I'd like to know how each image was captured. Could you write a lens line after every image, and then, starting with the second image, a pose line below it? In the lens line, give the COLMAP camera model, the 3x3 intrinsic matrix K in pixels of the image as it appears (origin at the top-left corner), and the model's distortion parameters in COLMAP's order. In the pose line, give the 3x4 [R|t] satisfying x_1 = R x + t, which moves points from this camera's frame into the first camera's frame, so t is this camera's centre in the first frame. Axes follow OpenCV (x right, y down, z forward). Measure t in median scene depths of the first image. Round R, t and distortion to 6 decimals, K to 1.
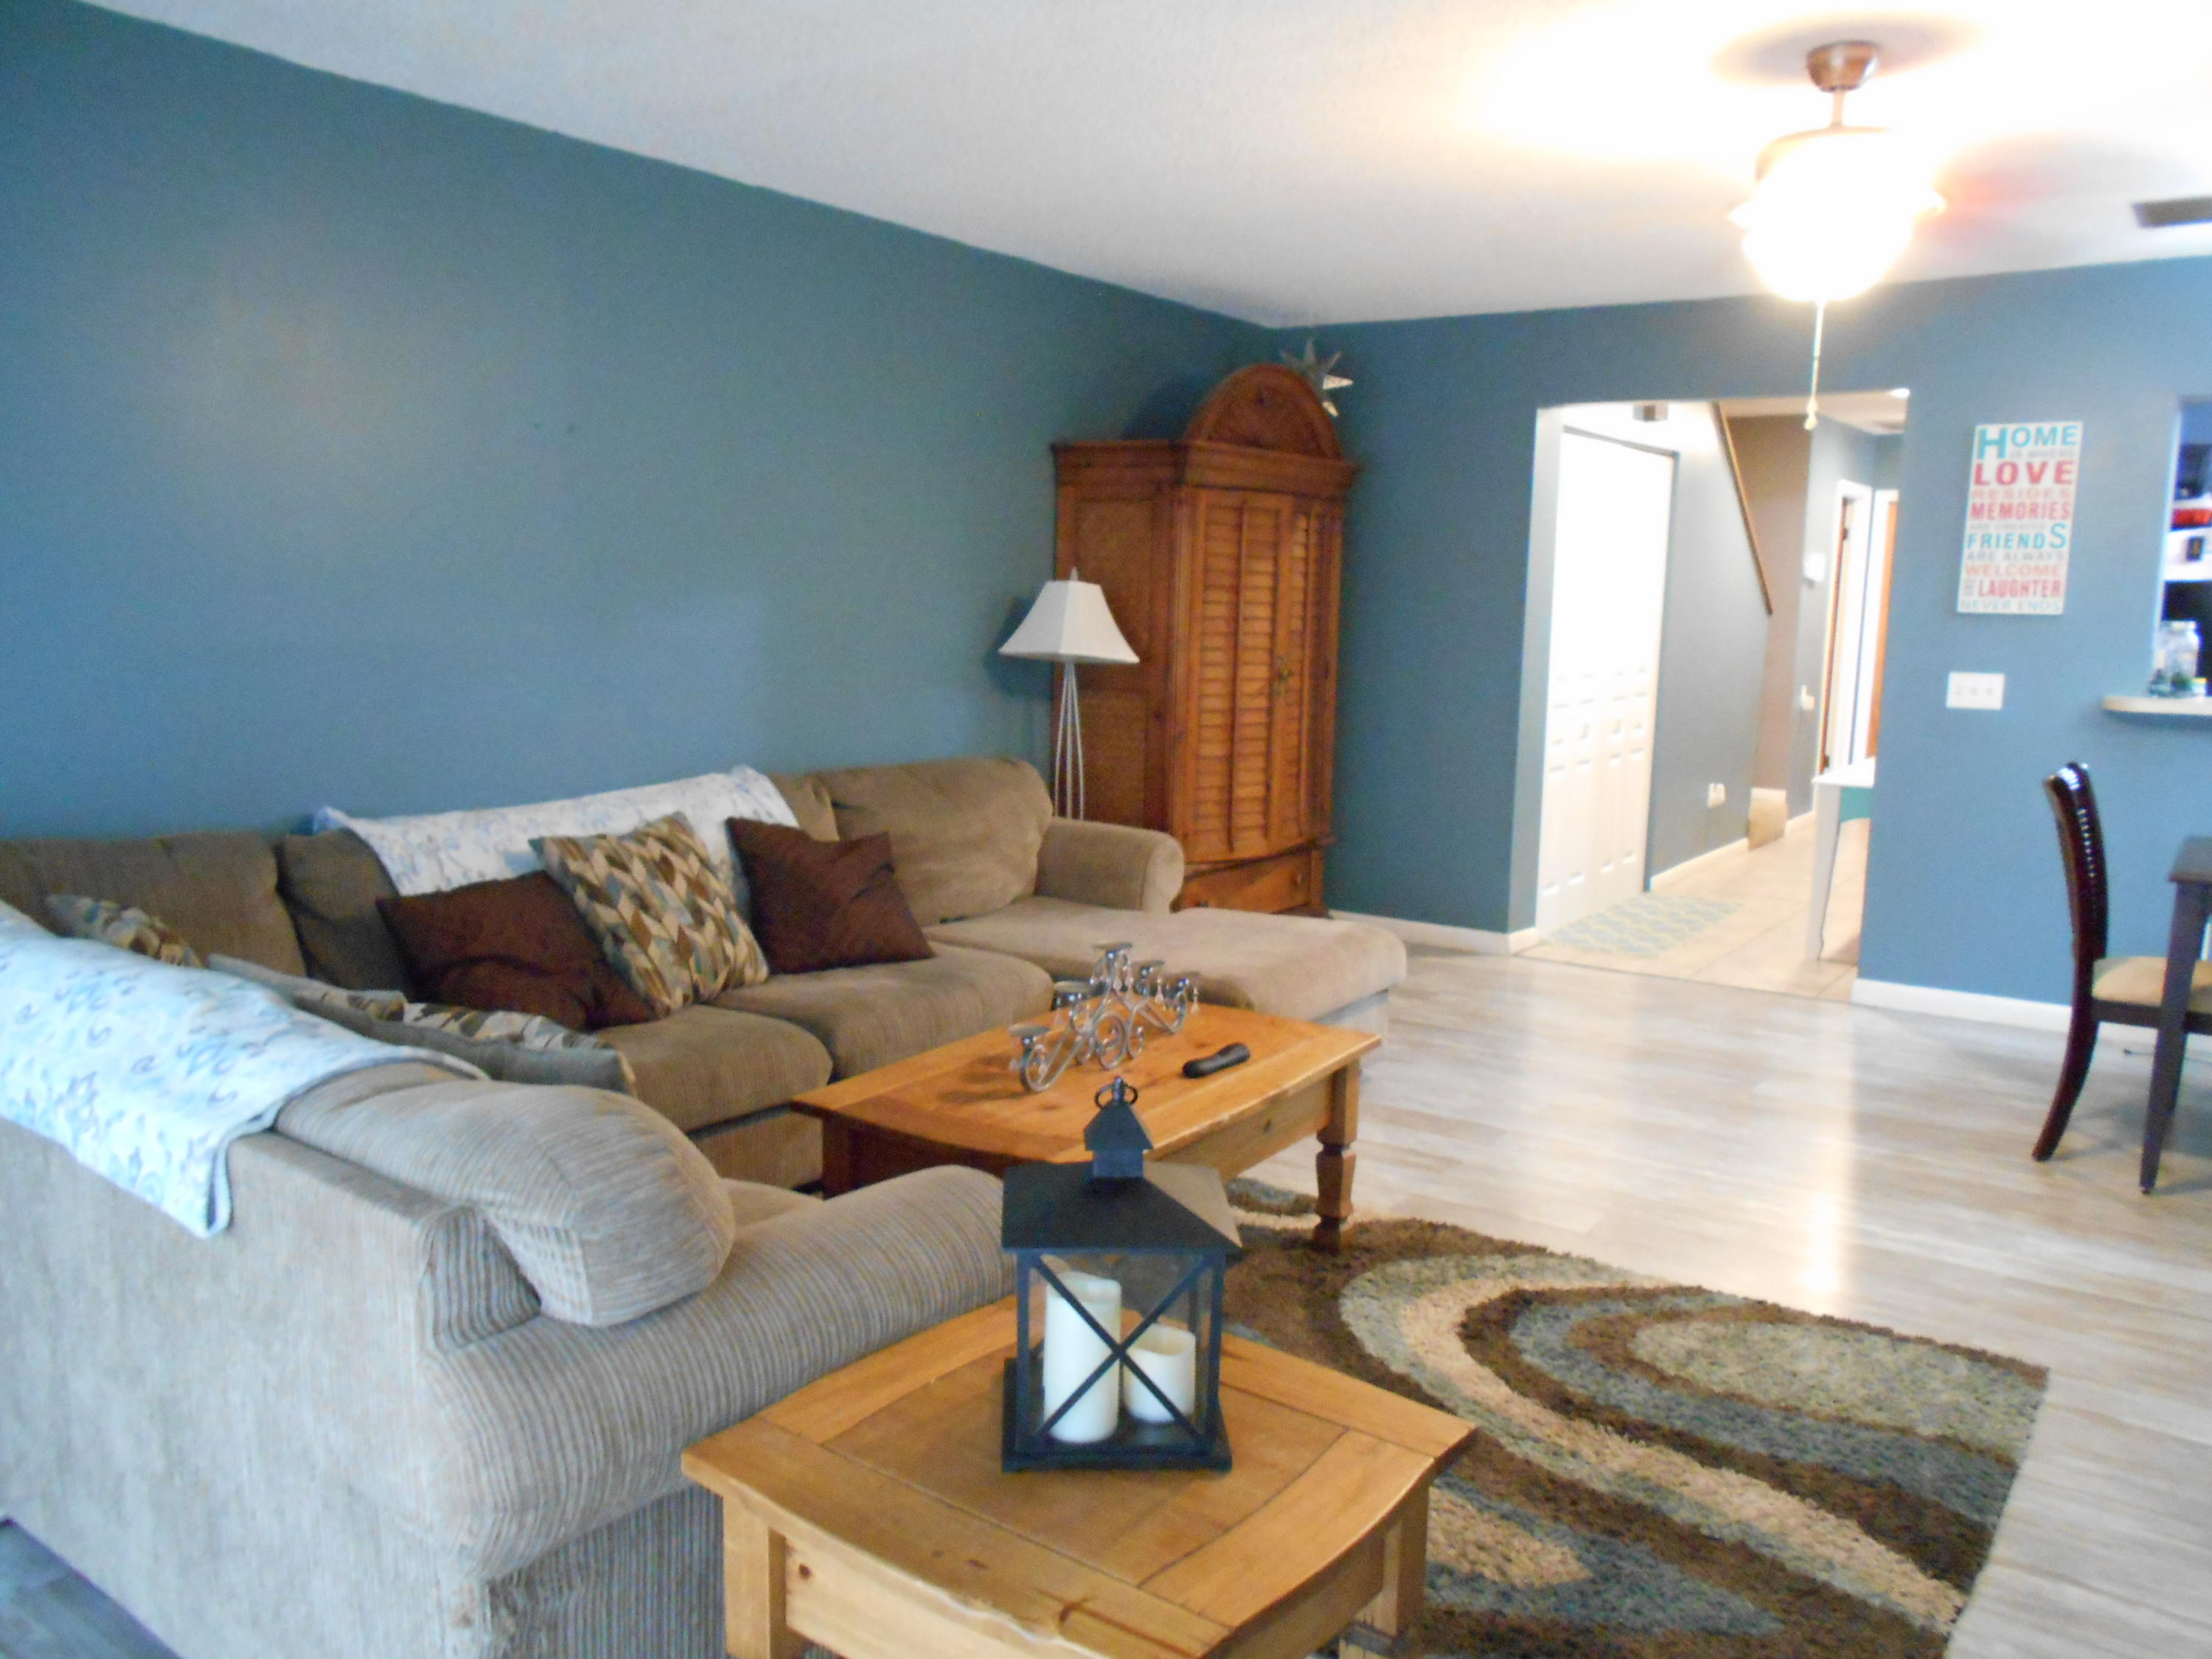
lens RADIAL K [[1727.2, 0, 1121.6], [0, 1727.2, 833.1], [0, 0, 1]] dist [0.029846, 0.004387]
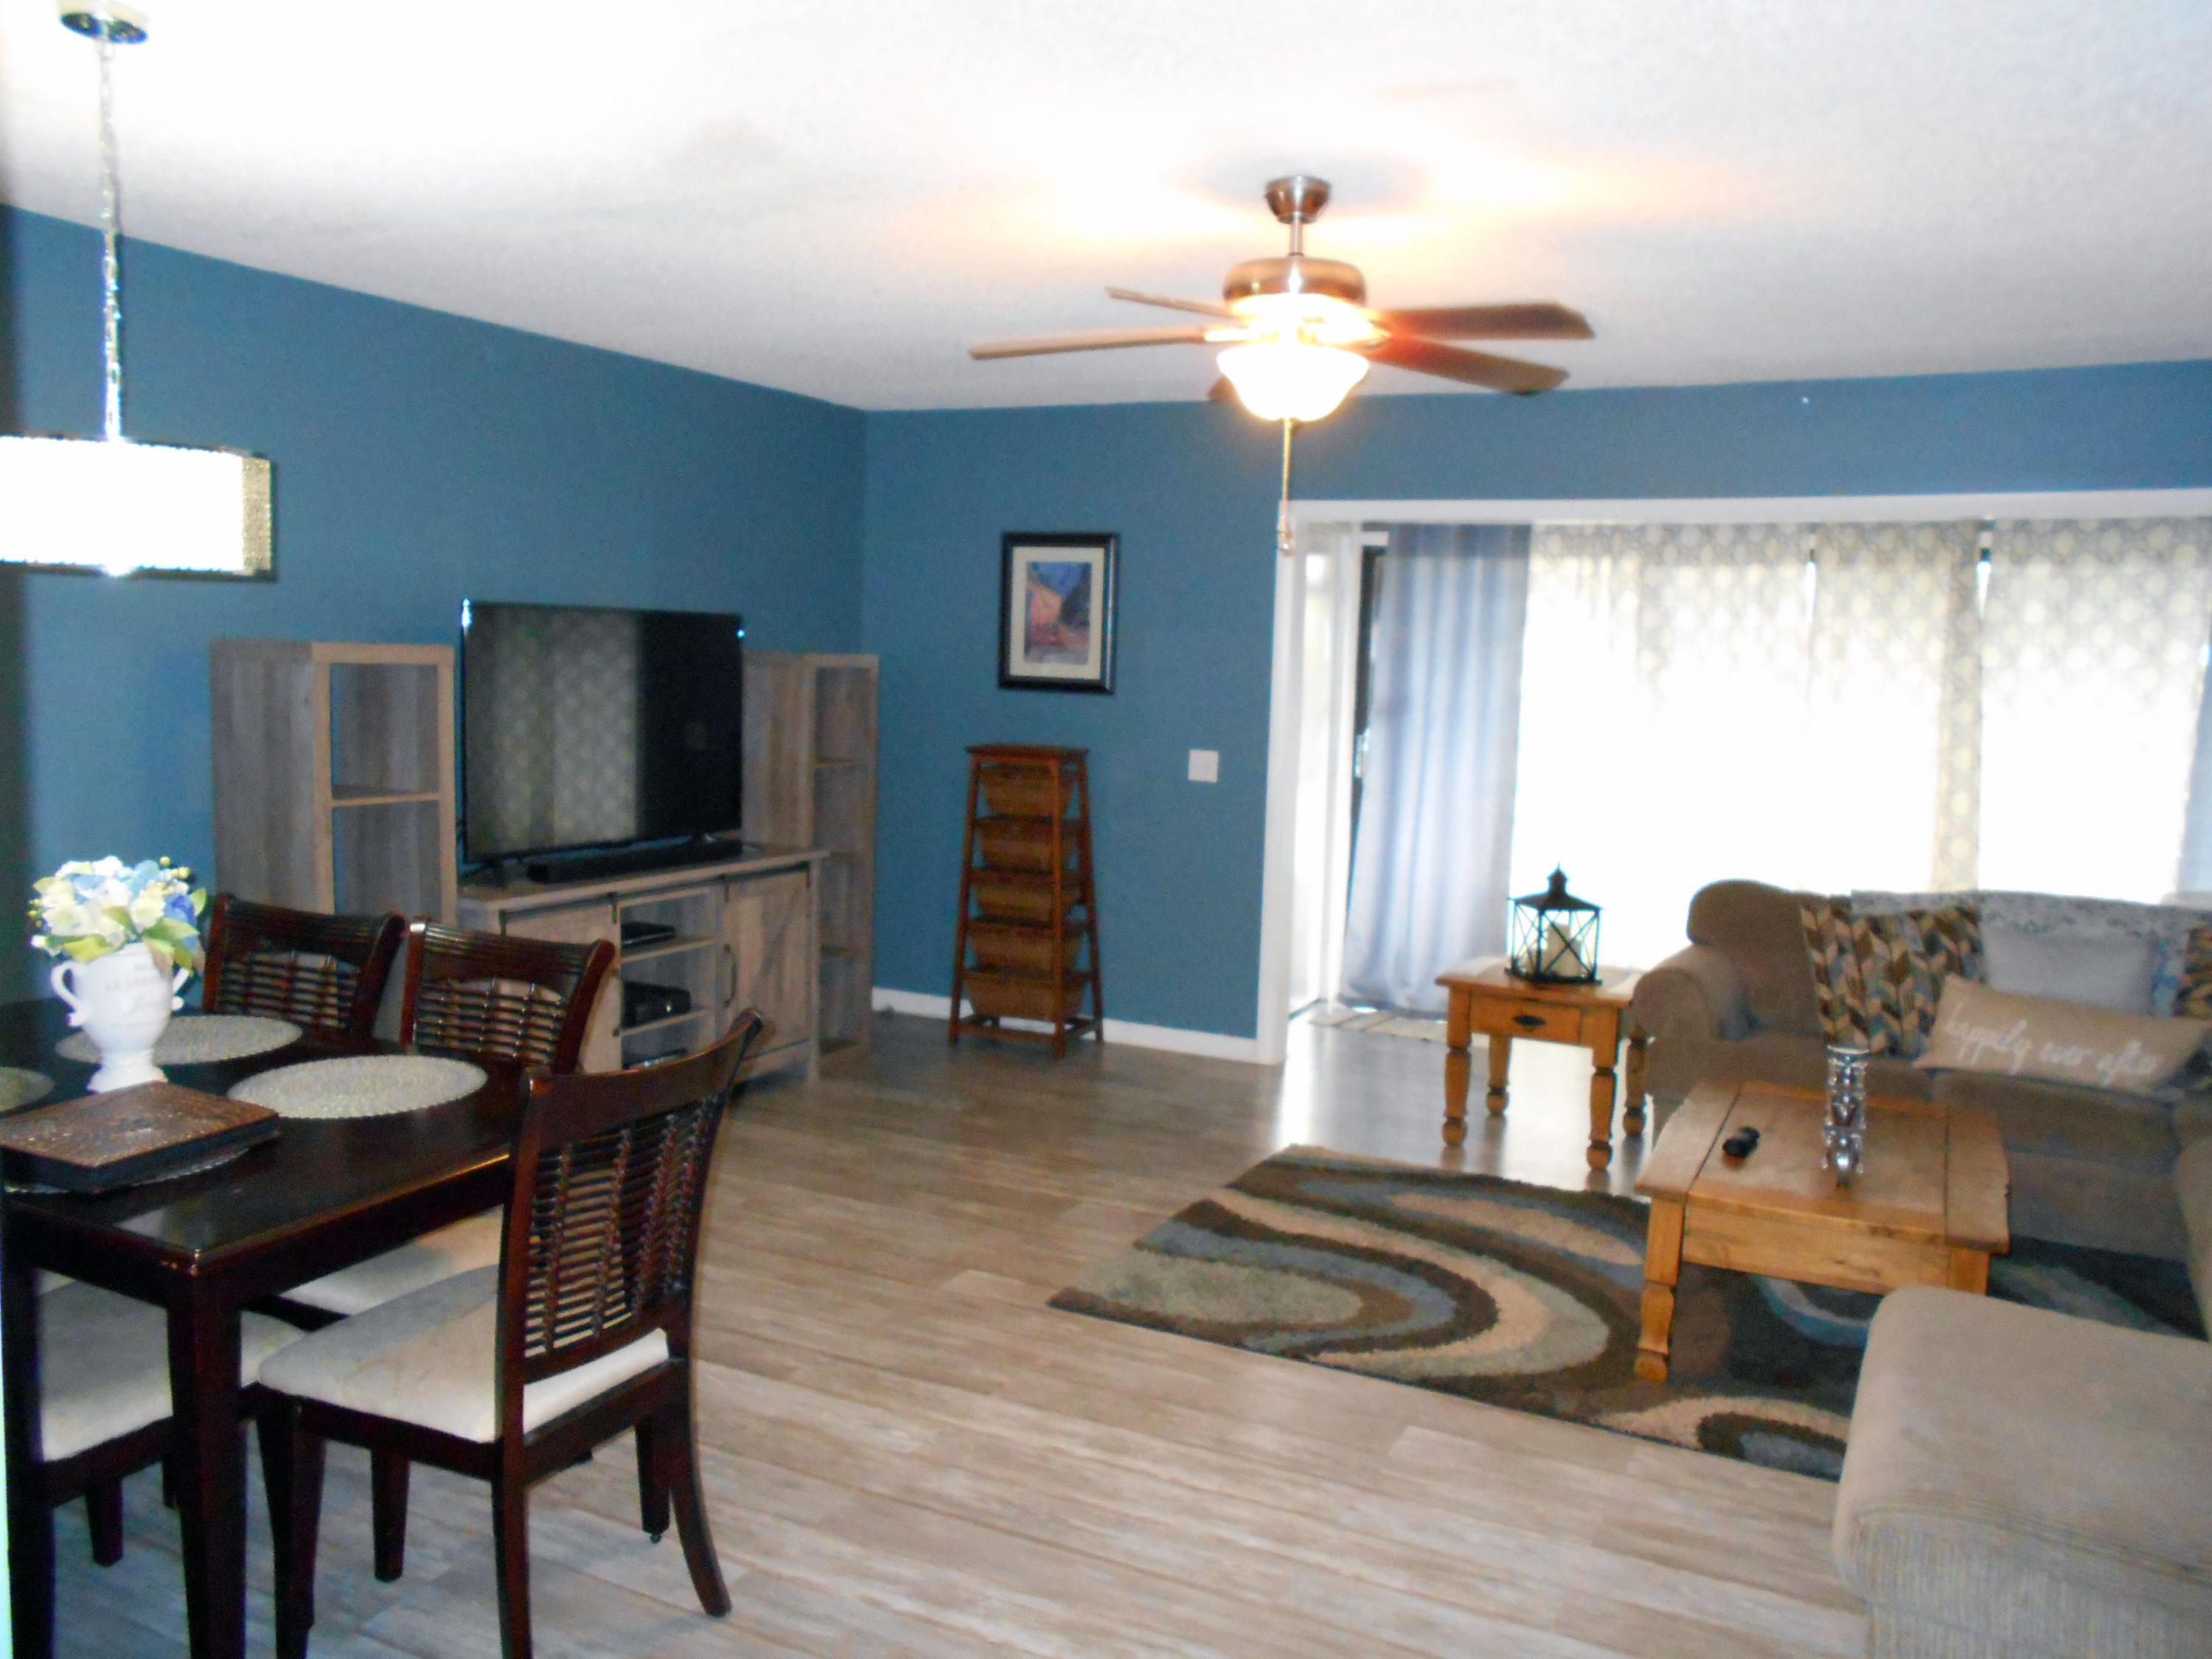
lens RADIAL K [[1750.3, 0, 1106.0], [0, 1750.3, 829.5], [0, 0, 1]] dist [0.001227, 0.075120]
pose [[-0.991043, -0.024840, -0.131215, 0.374522], [-0.055966, 0.969356, 0.239198, -0.189505], [0.121252, 0.244399, -0.962064, 1.215137]]
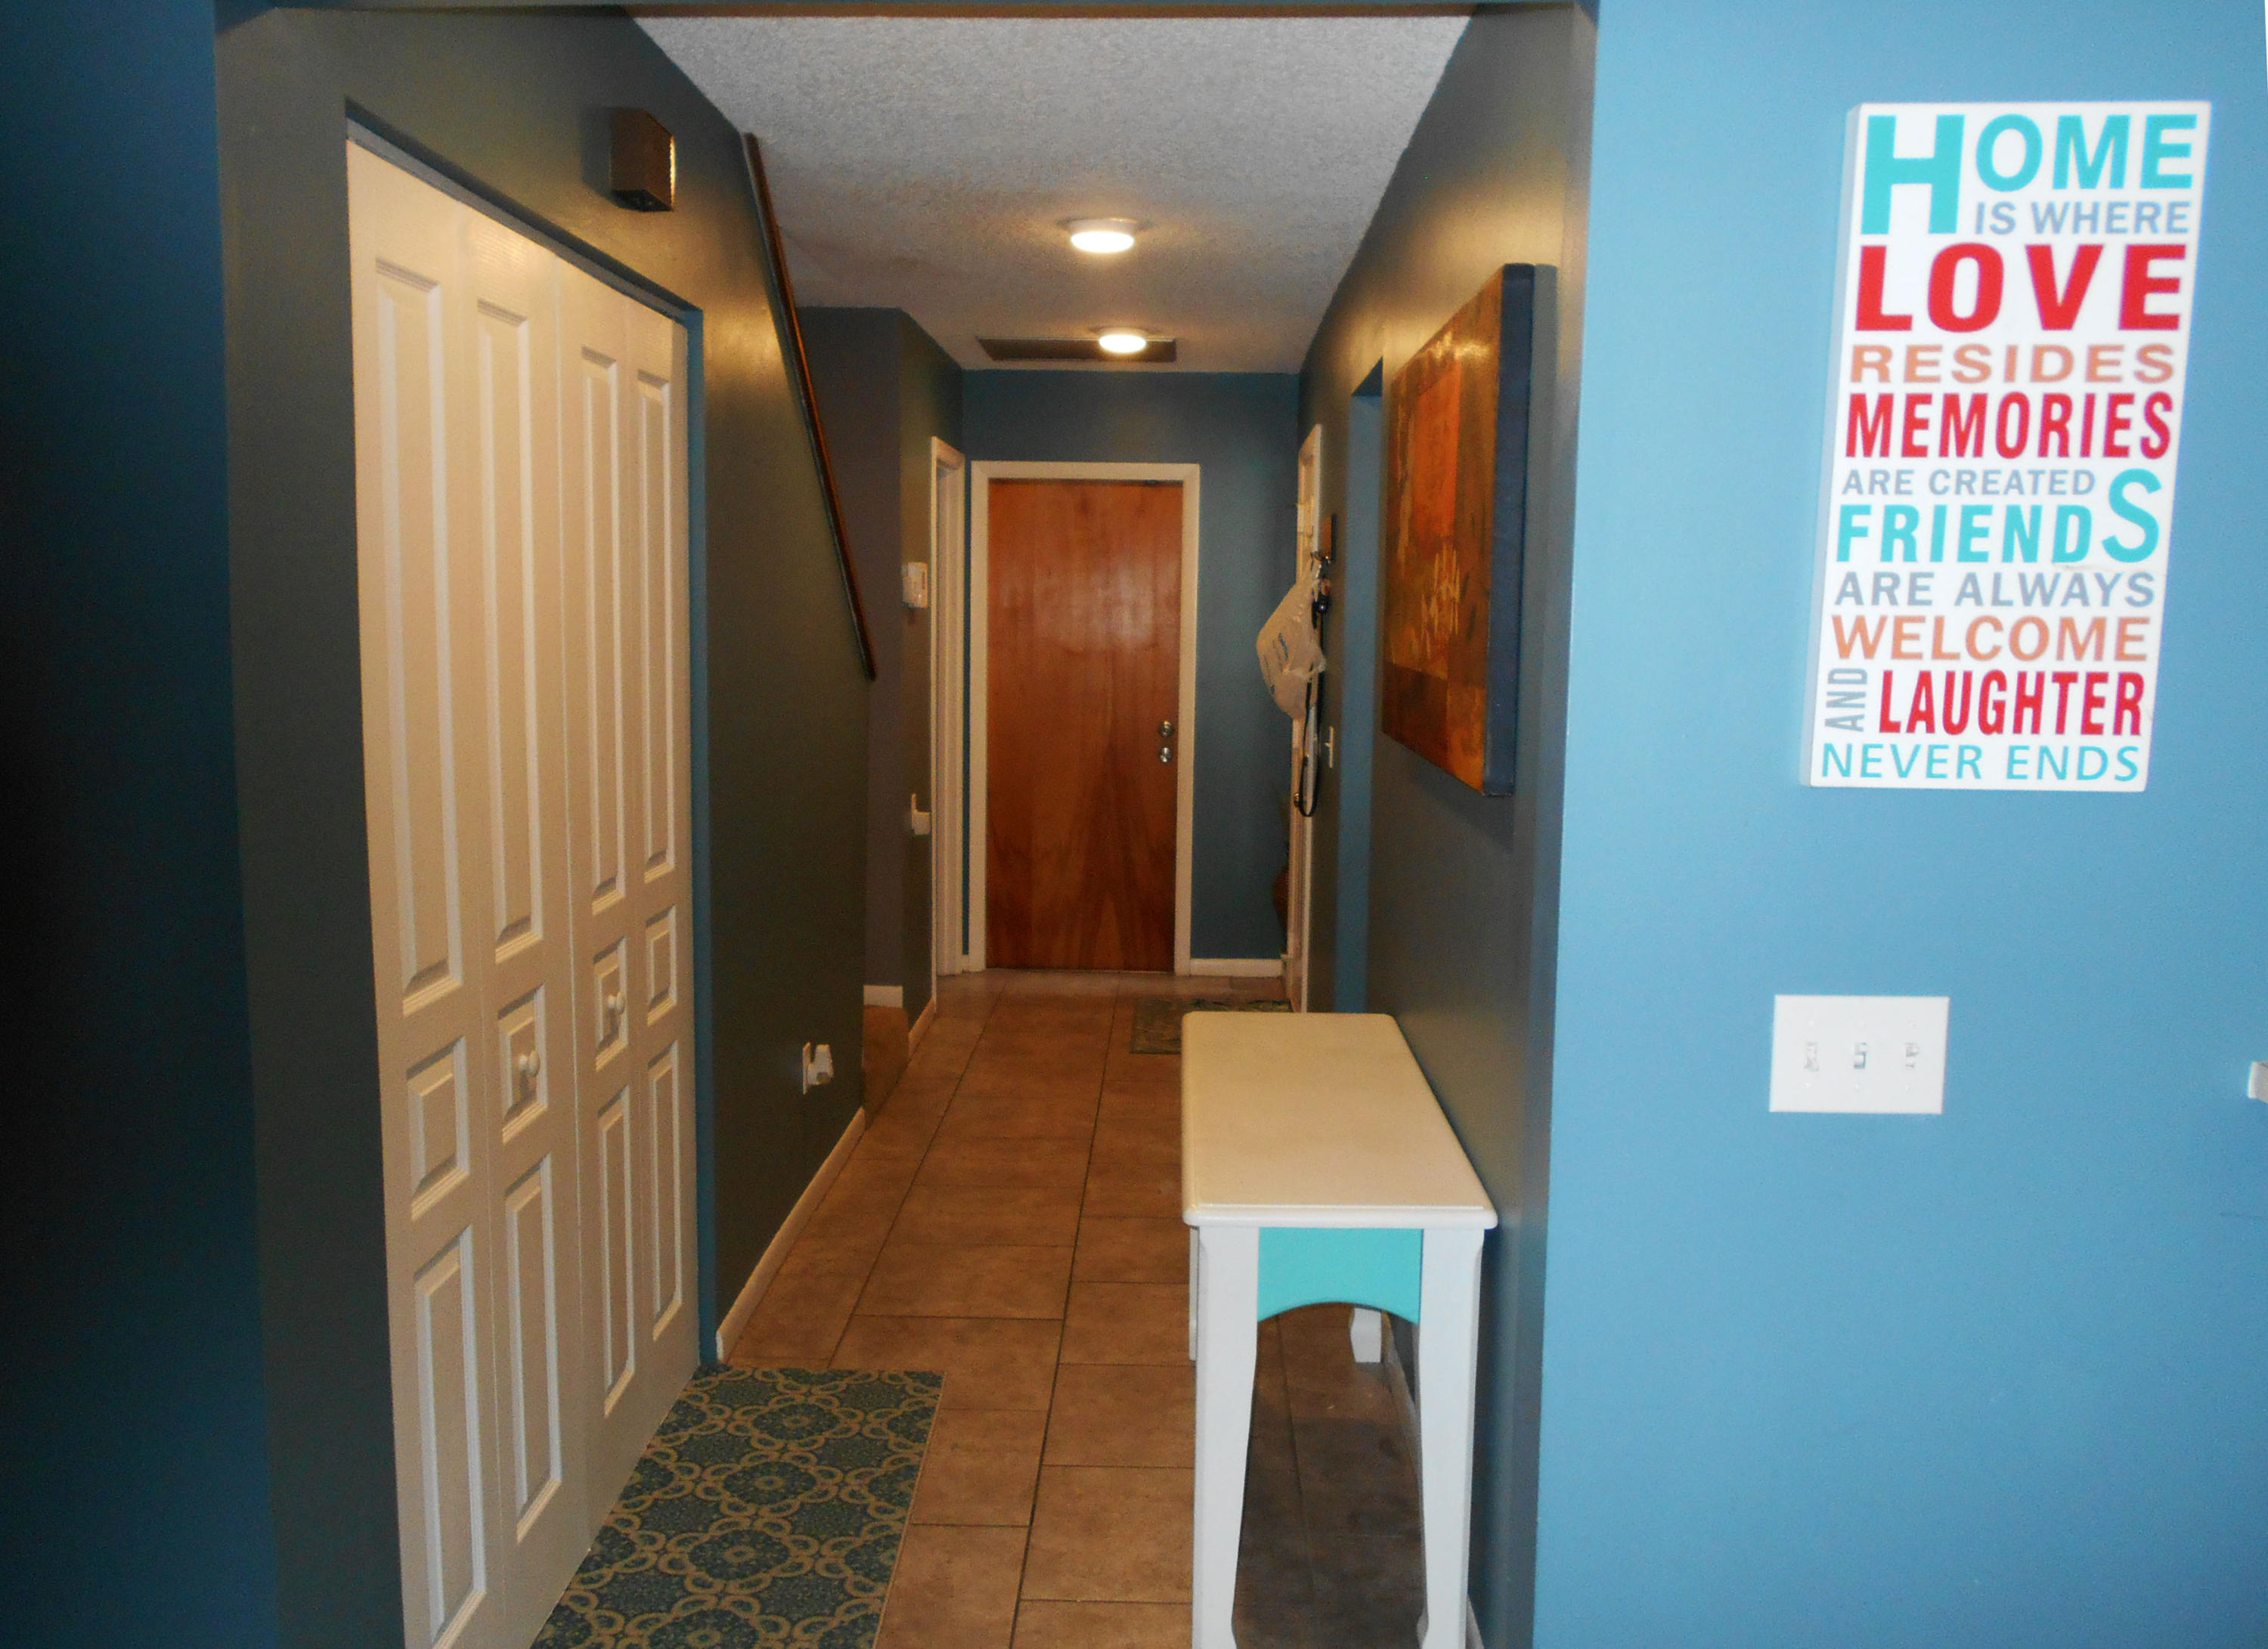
lens RADIAL K [[1888.7, 0, 1134.0], [0, 1888.7, 824.5], [0, 0, 1]] dist [0.110176, -0.080420]
pose [[0.844733, -0.068073, 0.530841, 0.231737], [0.078888, 0.996881, 0.002300, -0.133751], [-0.529342, 0.039935, 0.847468, 0.819451]]
